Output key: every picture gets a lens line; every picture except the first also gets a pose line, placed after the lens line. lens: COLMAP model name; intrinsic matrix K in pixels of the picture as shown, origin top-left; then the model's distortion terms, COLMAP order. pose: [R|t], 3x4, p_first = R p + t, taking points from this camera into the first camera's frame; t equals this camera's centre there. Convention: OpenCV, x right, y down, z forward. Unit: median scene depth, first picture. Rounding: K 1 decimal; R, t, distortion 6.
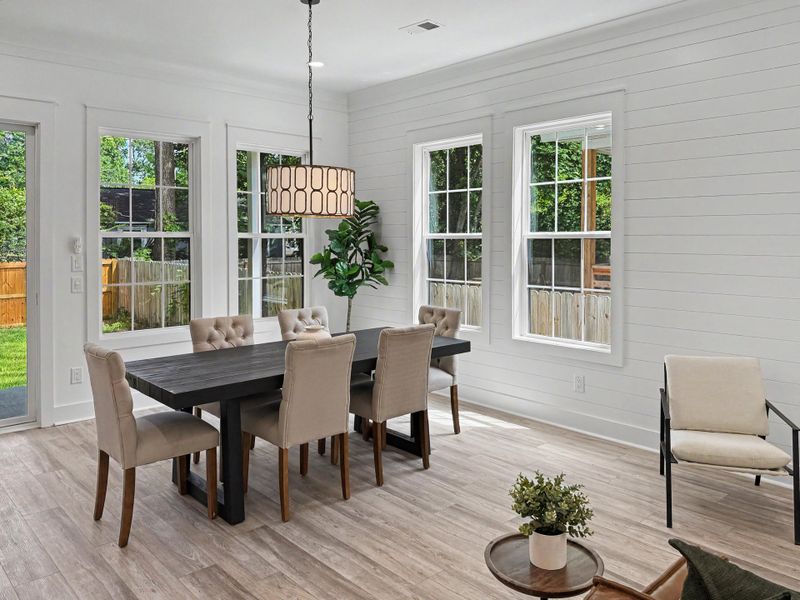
lens RADIAL K [[604.7, 0, 403.9], [0, 604.7, 253.0], [0, 0, 1]] dist [0.048074, -0.048753]
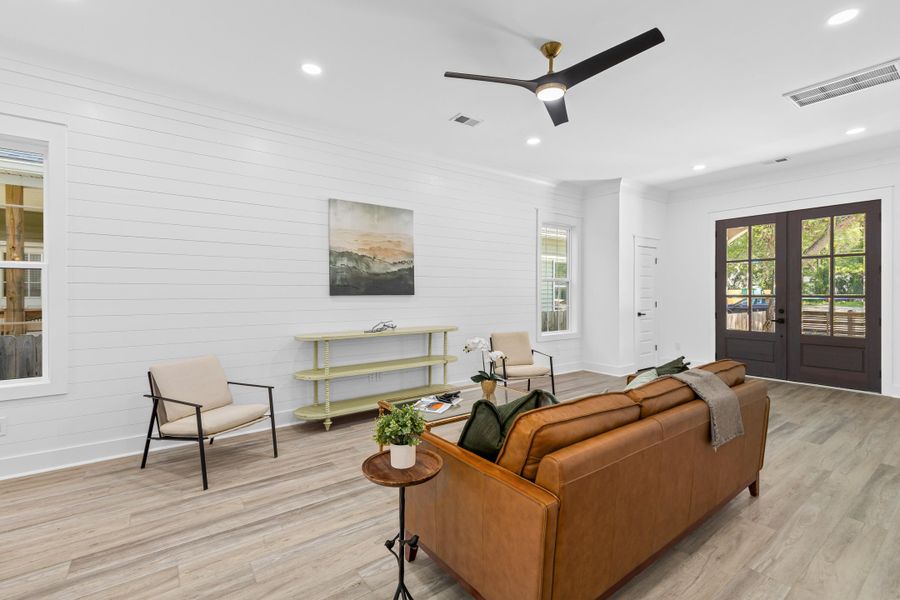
lens RADIAL K [[405.8, 0, 453.4], [0, 405.8, 293.8], [0, 0, 1]] dist [0.010190, -0.002449]
pose [[0.108375, -0.003867, 0.994103, -0.297857], [0.025002, 0.999687, 0.001163, 0.039421], [-0.993796, 0.024729, 0.108437, 0.310346]]
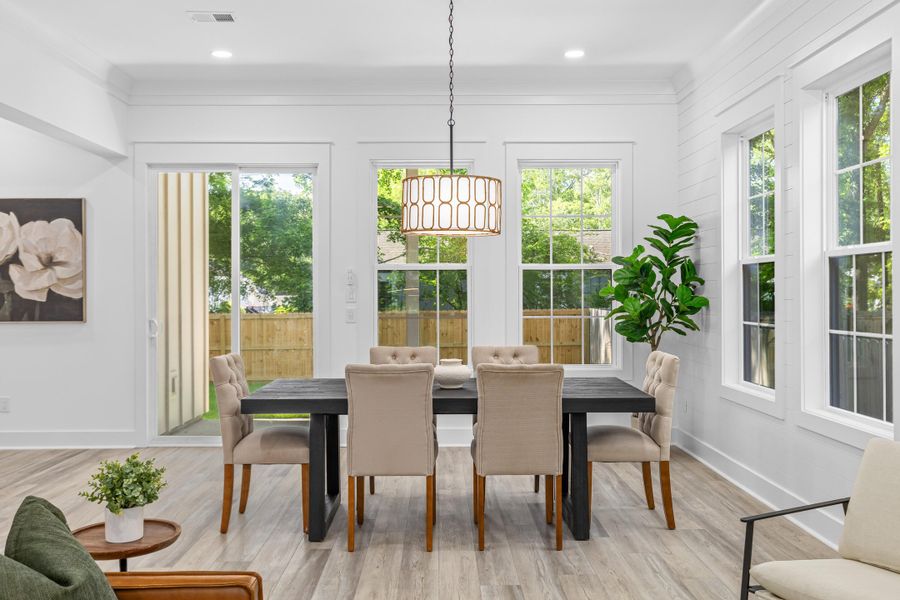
lens RADIAL K [[788.7, 0, 447.7], [0, 788.7, 292.9], [0, 0, 1]] dist [0.006403, -0.003385]
pose [[0.739774, -0.001062, -0.672855, 0.631511], [-0.013266, 0.999781, -0.016164, 0.045085], [0.672725, 0.020884, 0.739598, 0.152265]]
